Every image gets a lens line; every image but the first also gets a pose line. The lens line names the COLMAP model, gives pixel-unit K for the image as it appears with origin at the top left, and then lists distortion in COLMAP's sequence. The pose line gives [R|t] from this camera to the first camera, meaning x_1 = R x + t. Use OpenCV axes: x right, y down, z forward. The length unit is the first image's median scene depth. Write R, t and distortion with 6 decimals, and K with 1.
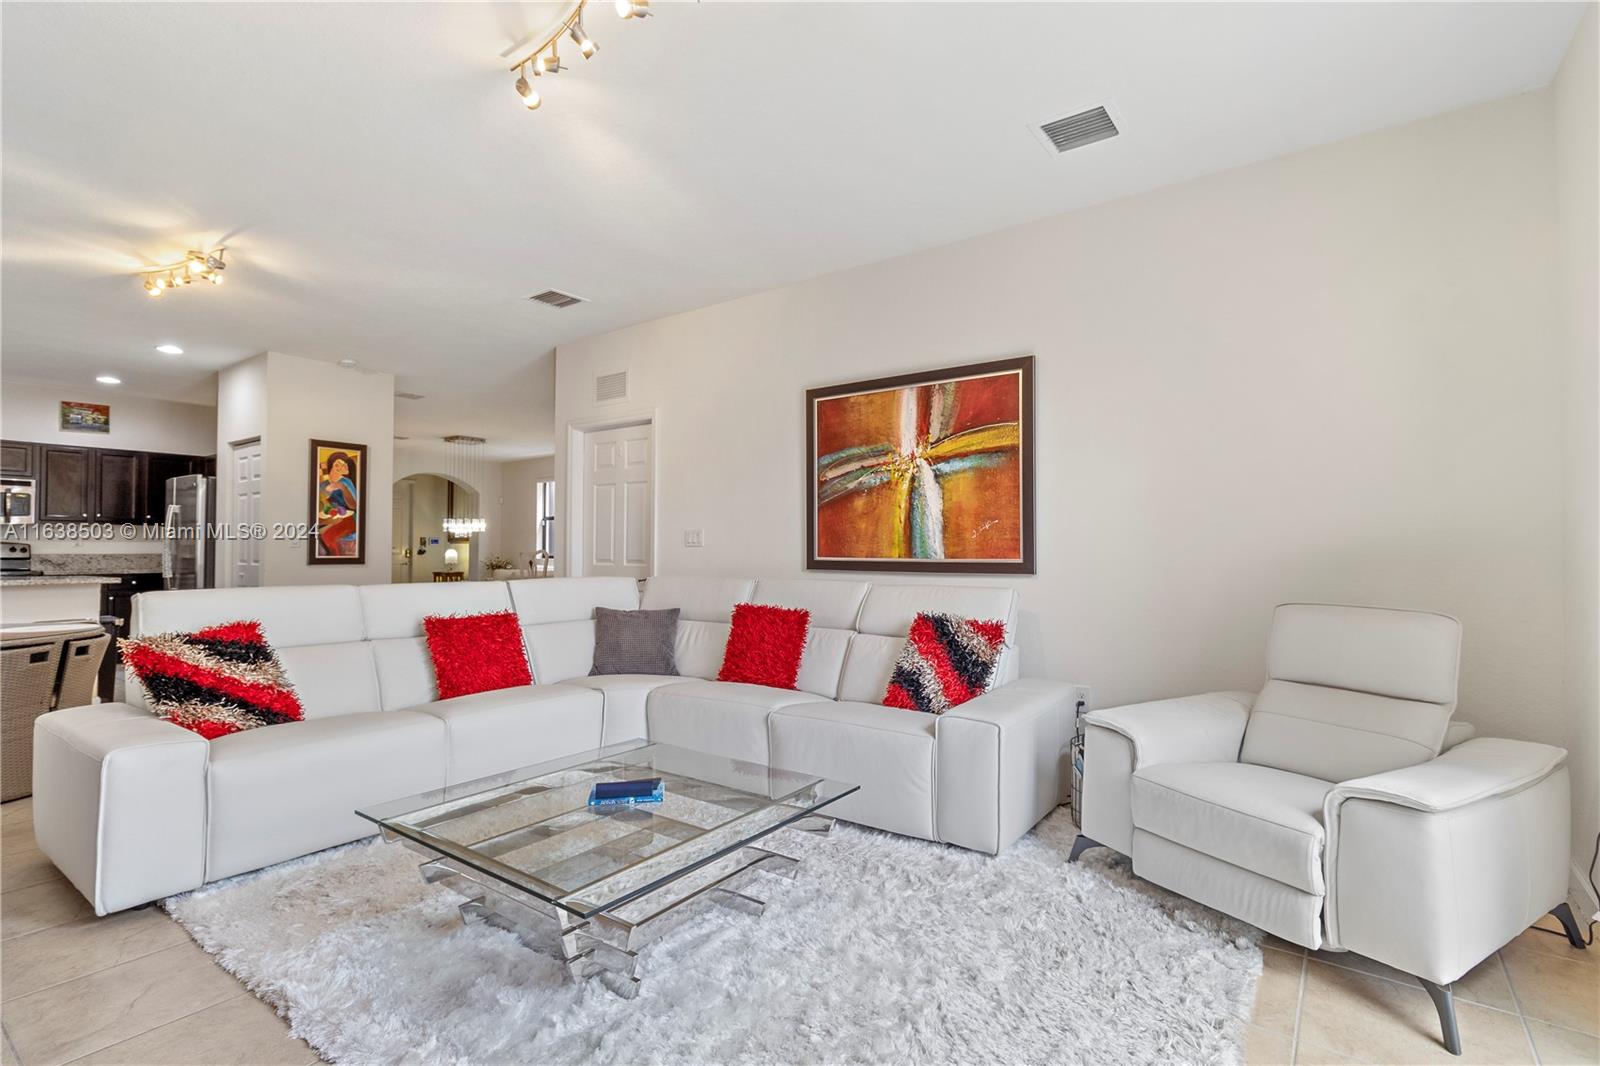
lens RADIAL K [[747.9, 0, 805.3], [0, 747.9, 538.0], [0, 0, 1]] dist [0.001910, 0.000169]
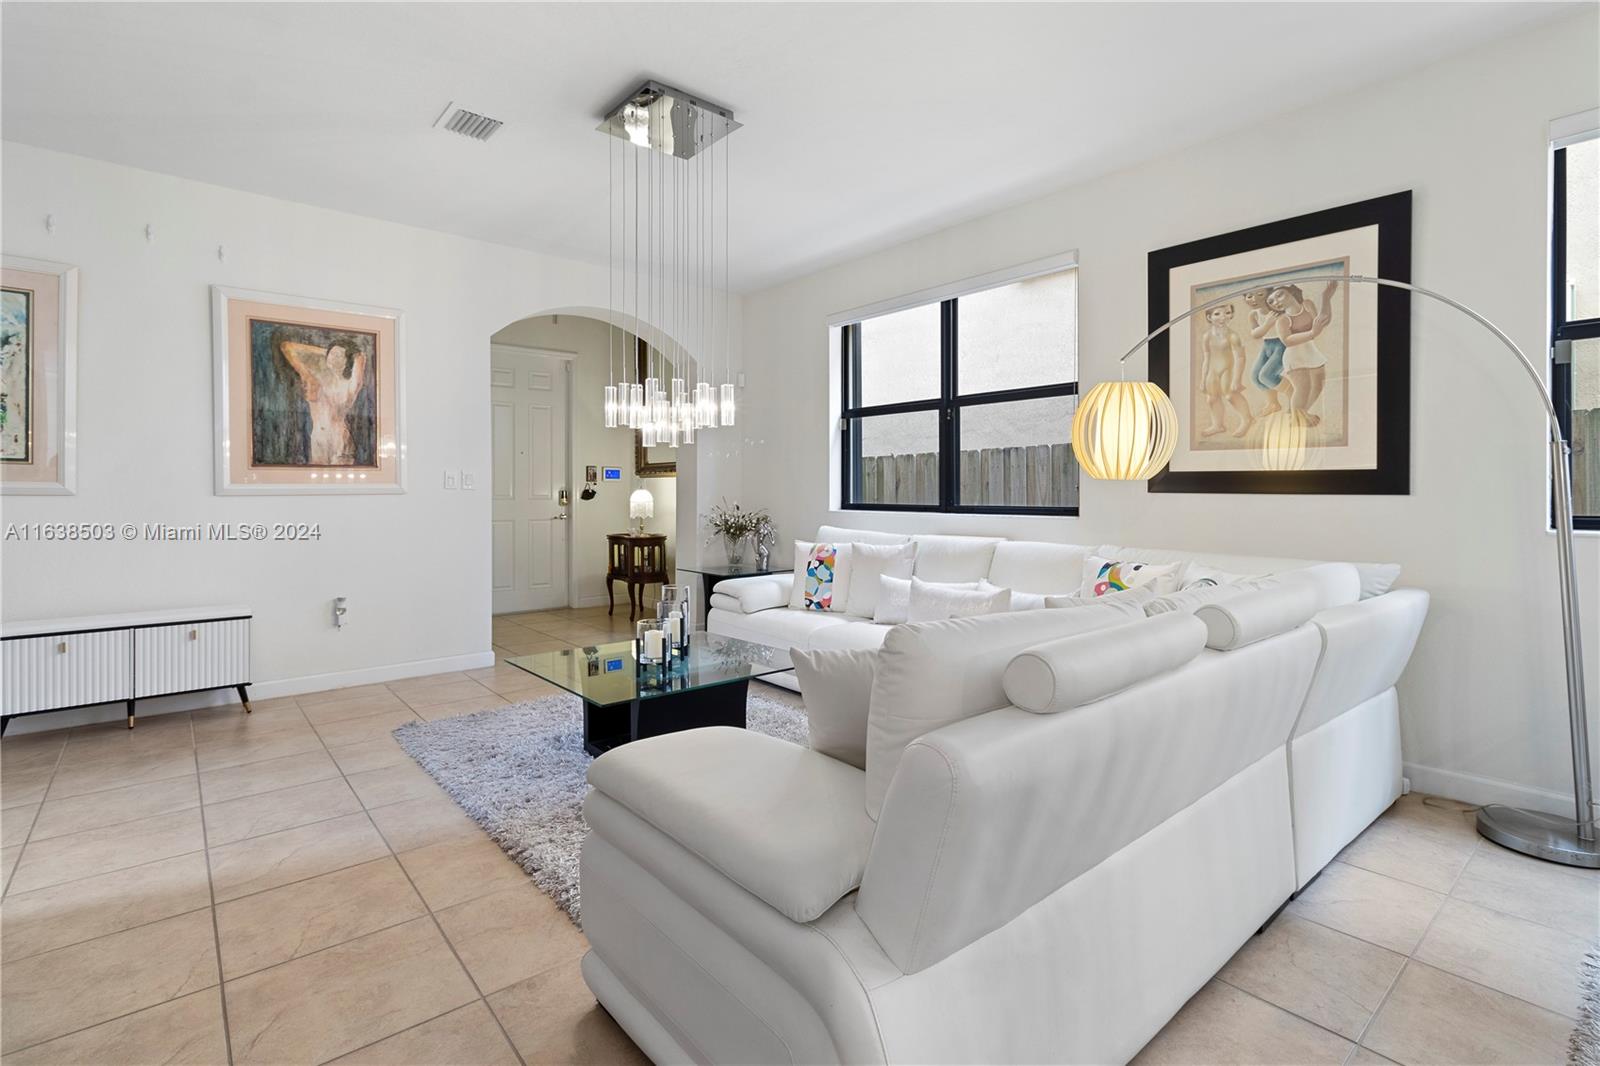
lens RADIAL K [[747.9, 0, 790.2], [0, 747.9, 492.5], [0, 0, 1]] dist [0.001910, 0.000169]
pose [[0.967366, -0.001905, -0.253376, -0.290355], [0.006332, 0.999841, 0.016656, 0.011172], [0.253304, -0.017717, 0.967224, 0.628724]]
